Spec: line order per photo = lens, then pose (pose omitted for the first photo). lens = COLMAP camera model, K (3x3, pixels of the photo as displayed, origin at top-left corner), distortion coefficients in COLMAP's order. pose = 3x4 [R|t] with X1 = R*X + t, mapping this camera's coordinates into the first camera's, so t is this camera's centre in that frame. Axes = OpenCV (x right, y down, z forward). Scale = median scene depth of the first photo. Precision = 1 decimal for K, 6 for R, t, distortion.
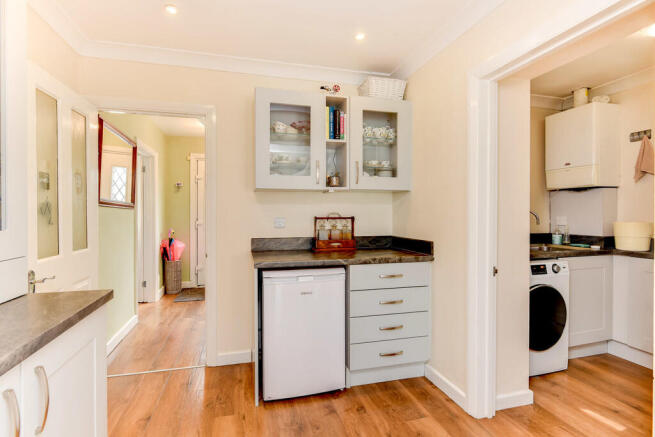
lens RADIAL K [[300.8, 0, 326.5], [0, 300.8, 217.7], [0, 0, 1]] dist [-0.003715, -0.000877]
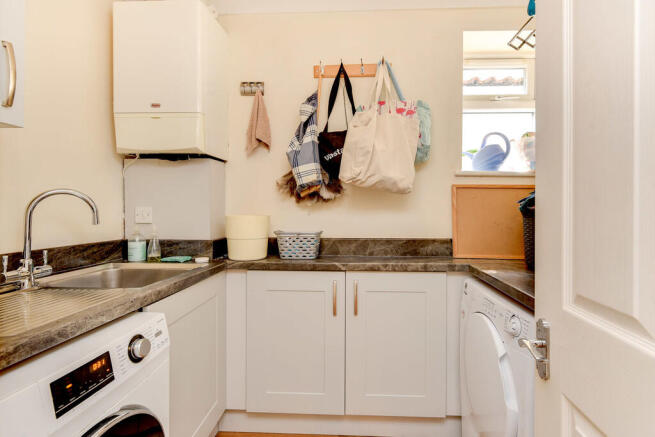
lens RADIAL K [[300.8, 0, 330.9], [0, 300.8, 213.0], [0, 0, 1]] dist [-0.003715, -0.000877]
pose [[0.327239, -0.002285, 0.944939, 0.442447], [0.008483, 0.999964, -0.000520, 0.011123], [-0.944904, 0.008186, 0.327246, 0.586092]]
